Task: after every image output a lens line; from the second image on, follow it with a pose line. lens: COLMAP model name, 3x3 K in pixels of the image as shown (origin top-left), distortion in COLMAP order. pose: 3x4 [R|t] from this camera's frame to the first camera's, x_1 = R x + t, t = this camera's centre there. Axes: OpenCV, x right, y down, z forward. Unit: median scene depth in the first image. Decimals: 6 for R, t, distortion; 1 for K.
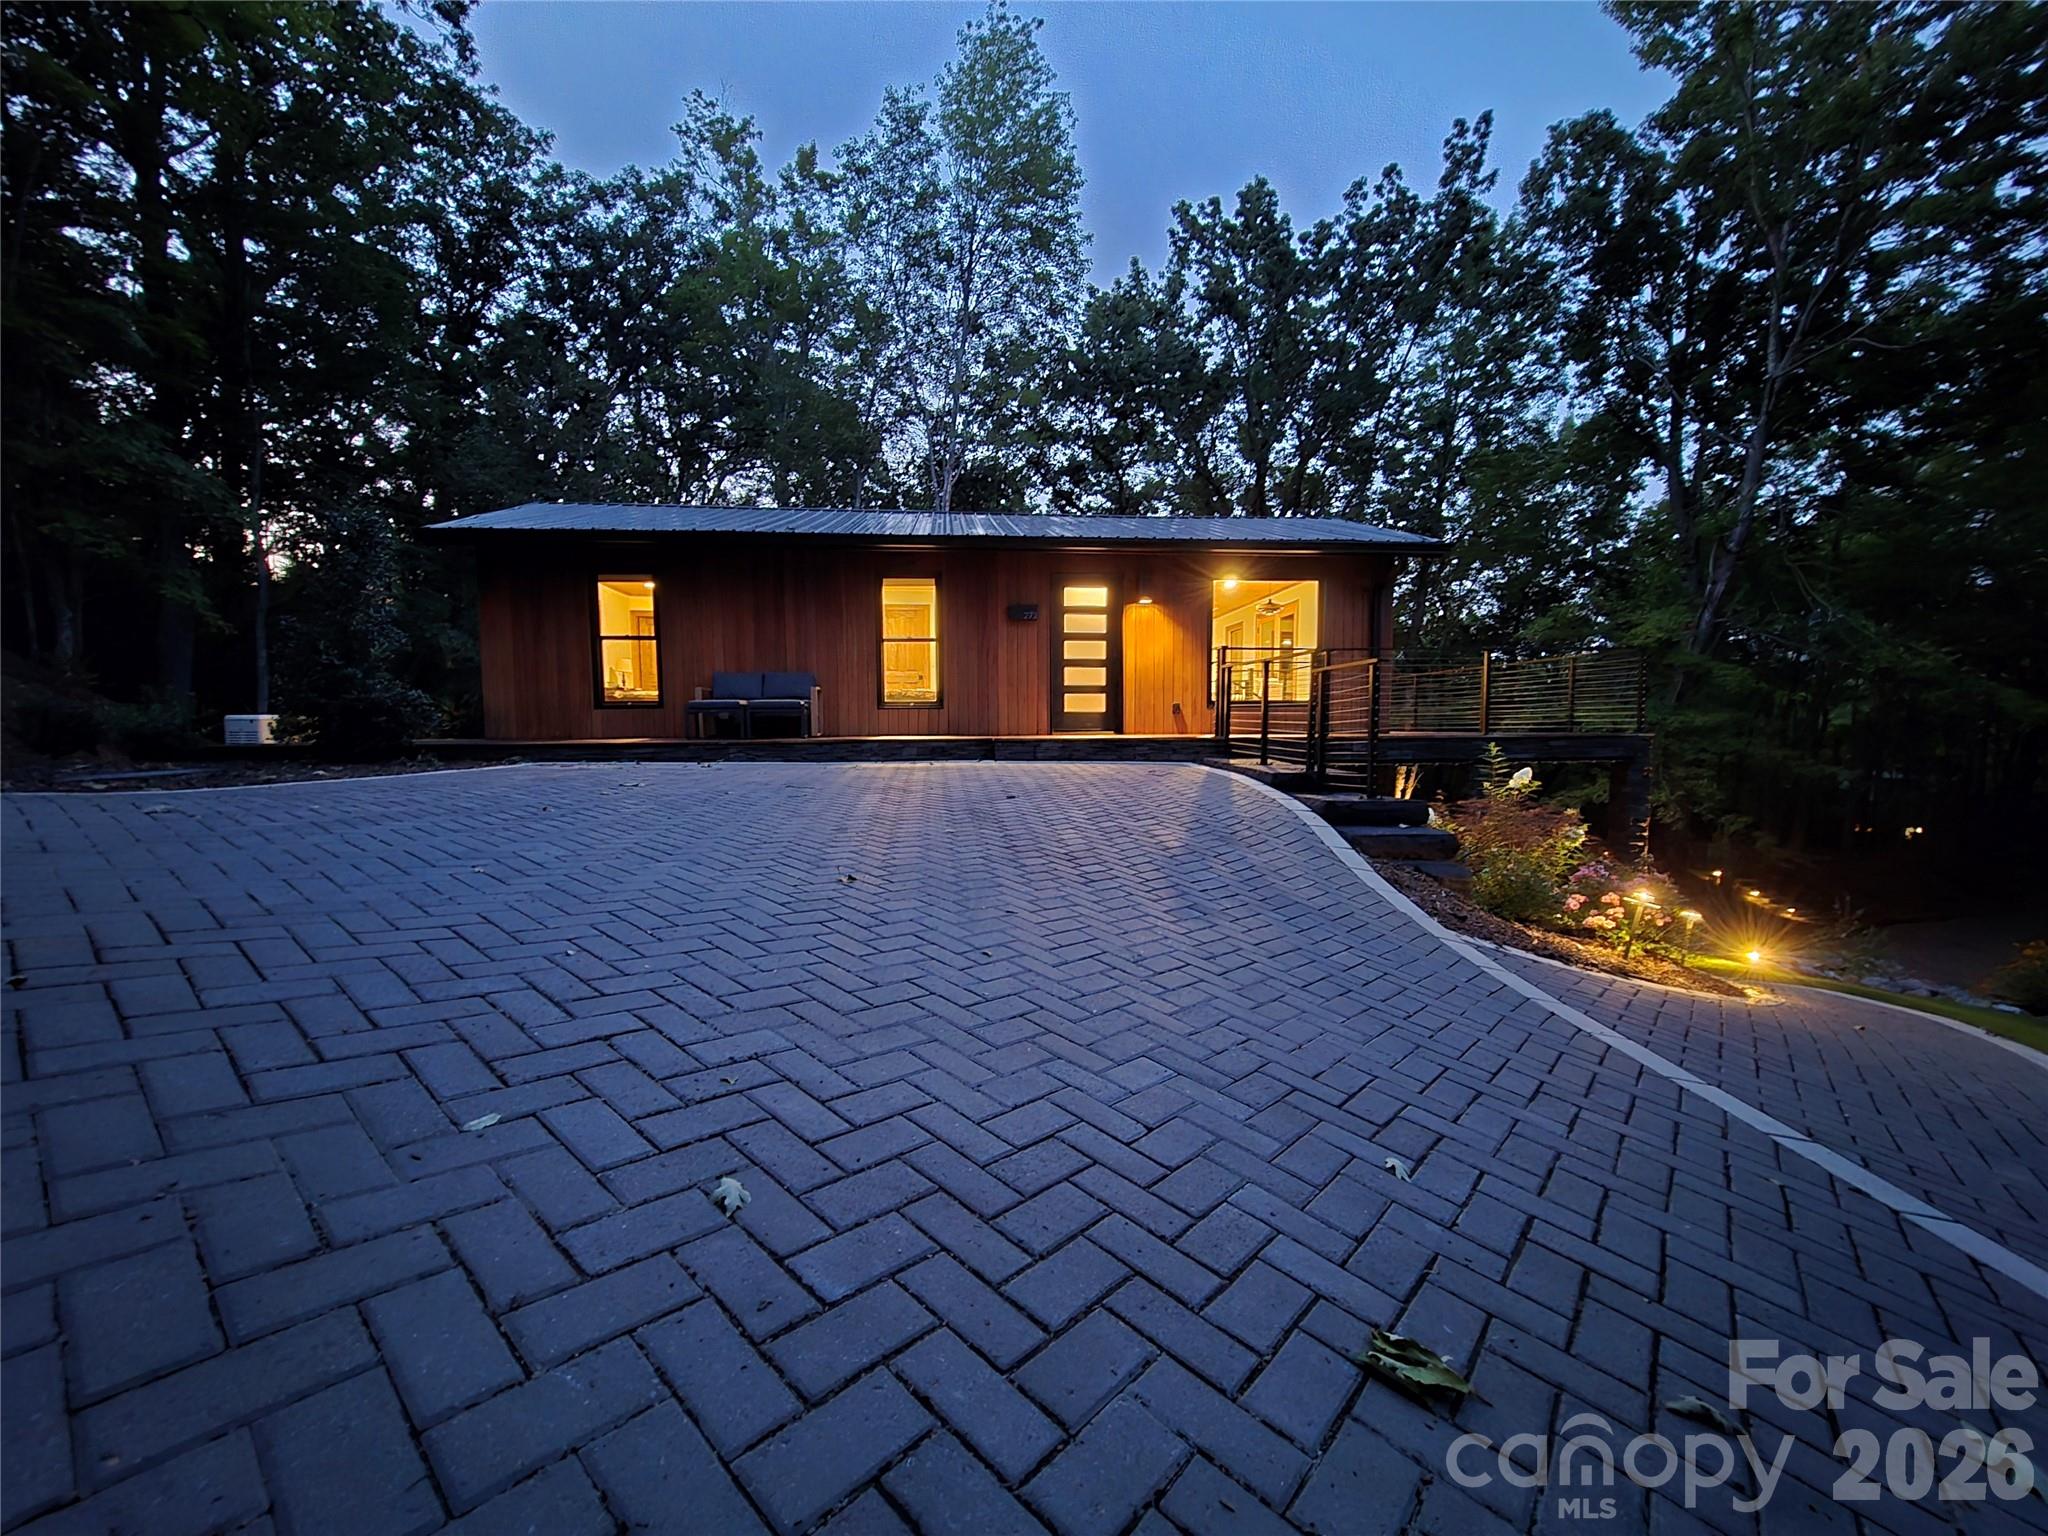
lens RADIAL K [[904.0, 0, 1023.7], [0, 904.0, 795.4], [0, 0, 1]] dist [0.000825, 0.000651]
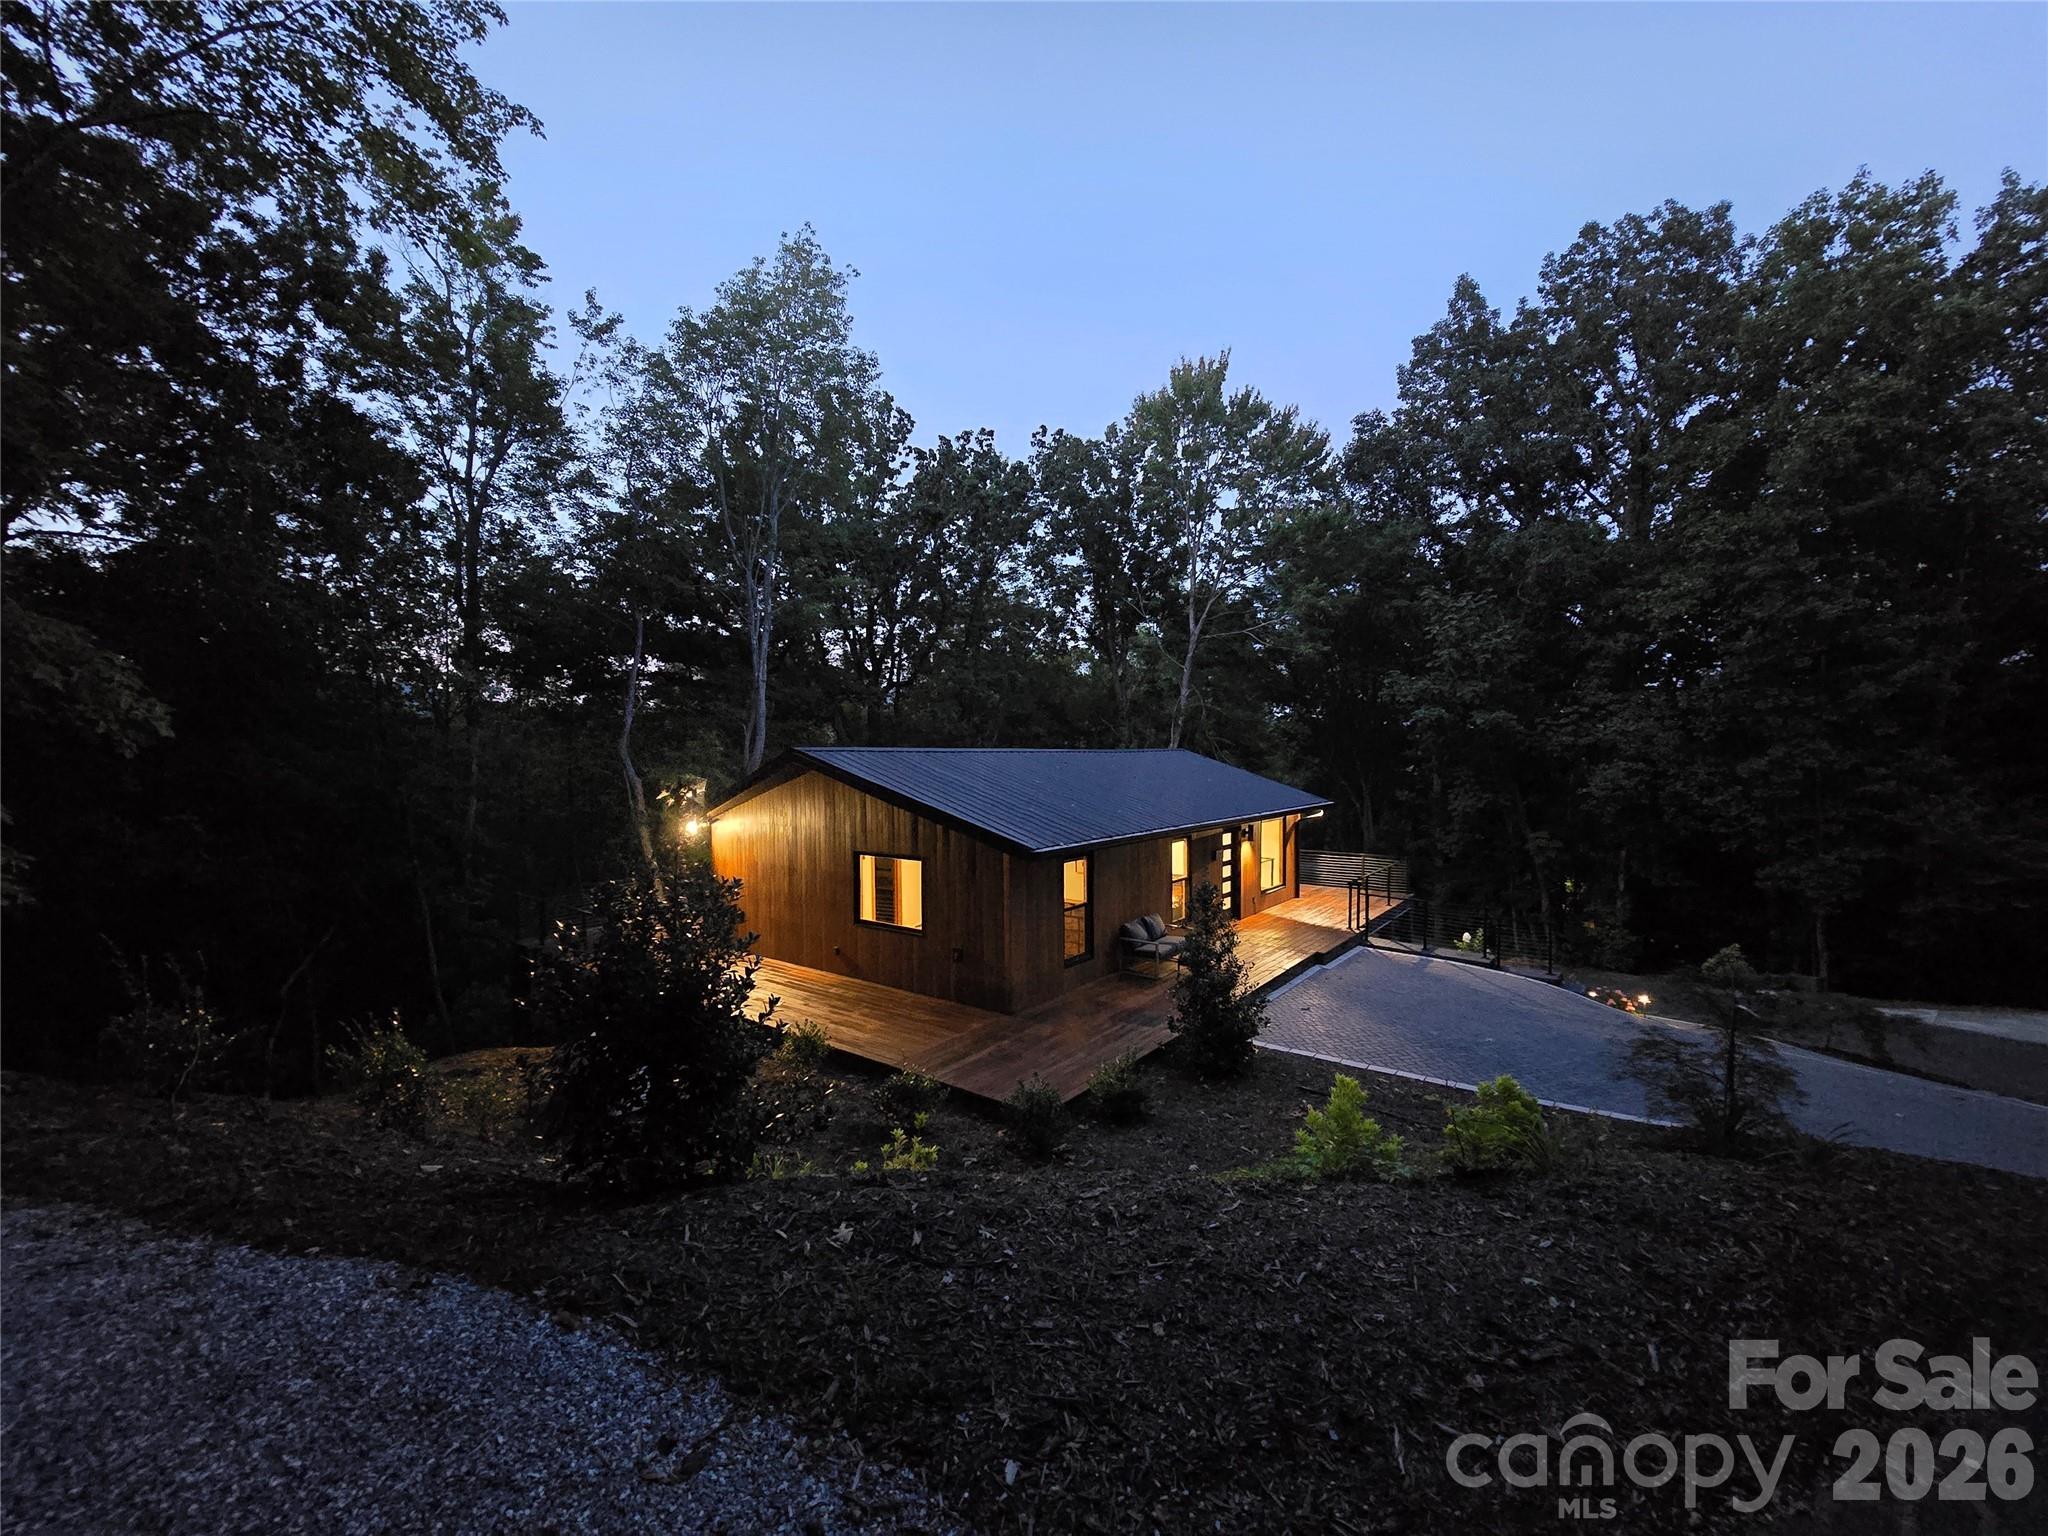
lens RADIAL K [[877.0, 0, 1024.0], [0, 877.0, 768.0], [0, 0, 1]] dist [-0.000588, 0.000873]
pose [[0.664296, -0.016917, 0.747278, -0.608818], [0.054069, 0.998212, -0.025468, -0.147397], [-0.745512, 0.057323, 0.664023, 0.099072]]
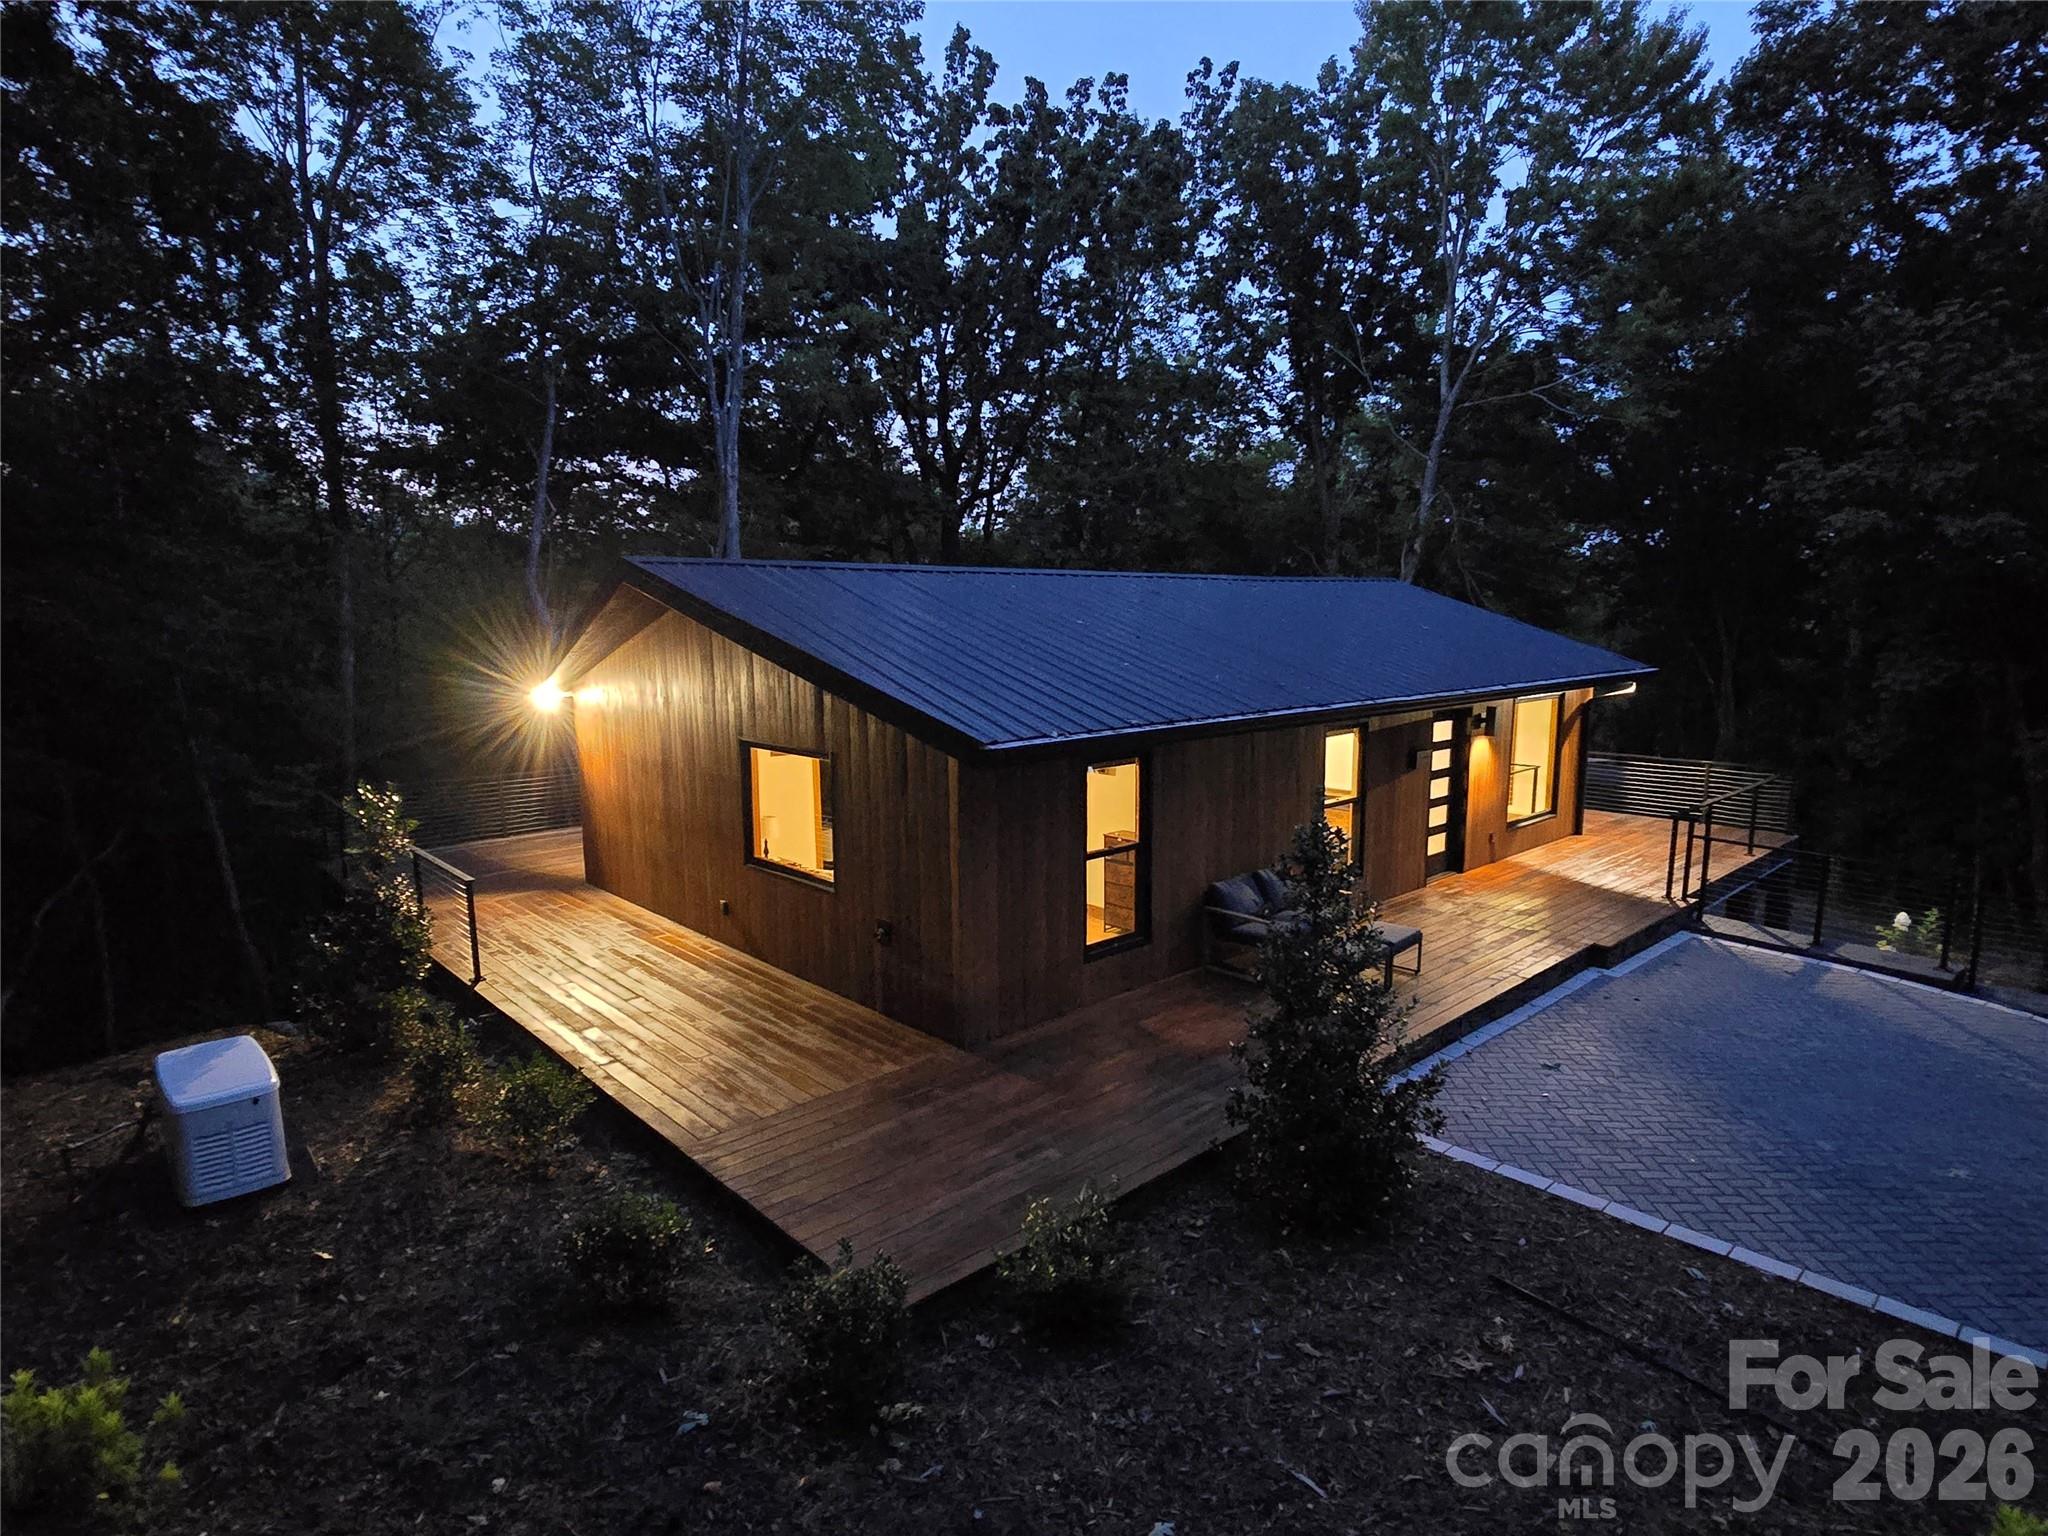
lens RADIAL K [[1163.2, 0, 1022.0], [0, 1163.2, 778.5], [0, 0, 1]] dist [0.001445, -0.001010]
pose [[0.783609, -0.093377, 0.614196, -0.446530], [0.045659, 0.994622, 0.092962, -0.135517], [-0.619574, -0.044802, 0.783659, 0.154945]]
